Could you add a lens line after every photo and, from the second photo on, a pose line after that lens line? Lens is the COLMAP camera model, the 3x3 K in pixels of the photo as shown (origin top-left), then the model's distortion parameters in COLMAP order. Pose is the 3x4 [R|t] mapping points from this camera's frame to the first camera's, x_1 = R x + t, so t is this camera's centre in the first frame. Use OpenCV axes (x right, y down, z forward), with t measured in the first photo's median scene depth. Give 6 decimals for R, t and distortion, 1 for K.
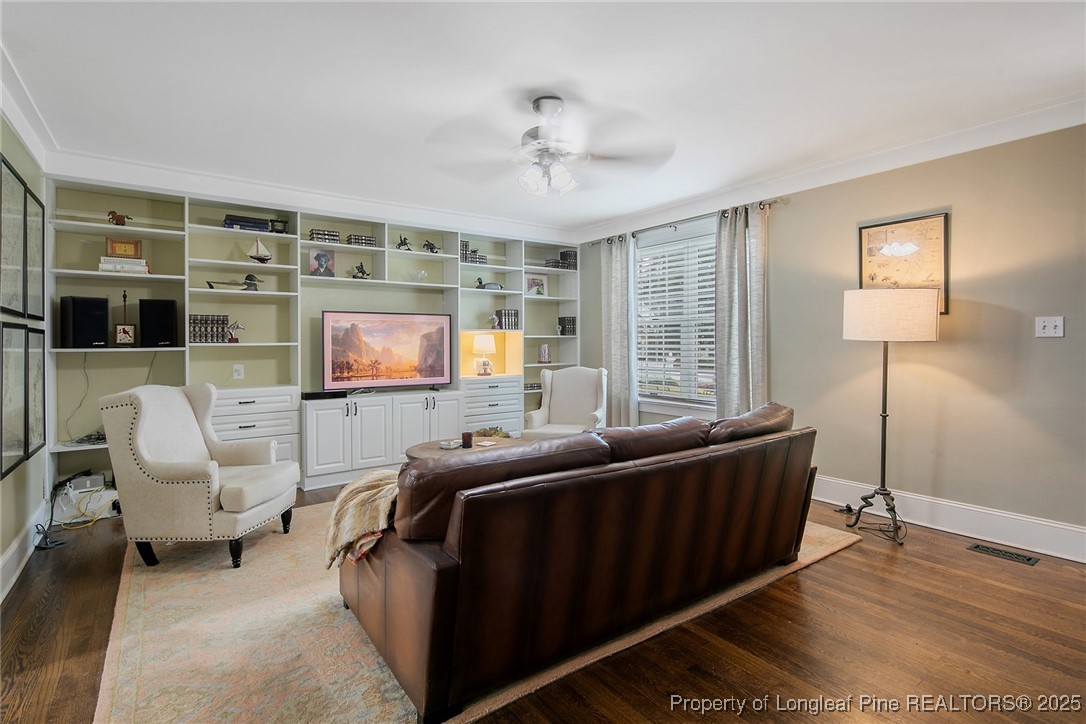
lens RADIAL K [[535.9, 0, 541.0], [0, 535.9, 356.0], [0, 0, 1]] dist [-0.001065, -0.000347]
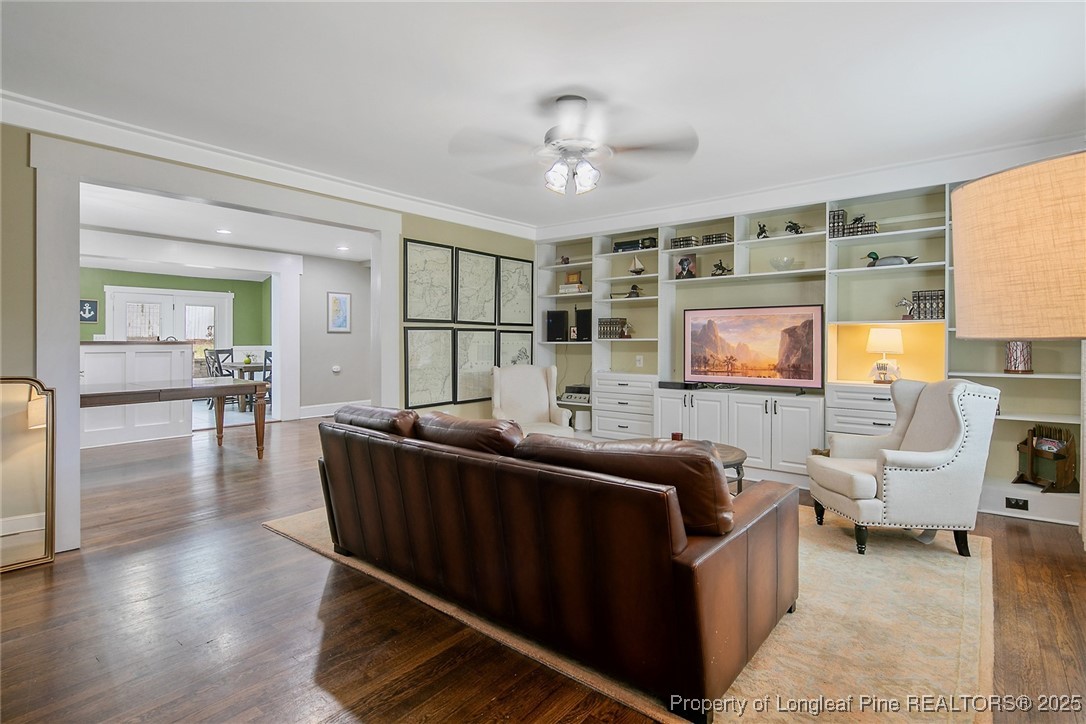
lens RADIAL K [[535.9, 0, 512.5], [0, 535.9, 339.5], [0, 0, 1]] dist [-0.001065, -0.000347]
pose [[0.227924, 0.003047, -0.973674, 0.579277], [-0.023705, 0.999716, -0.002420, -0.011470], [0.973390, 0.023632, 0.227931, 0.394871]]
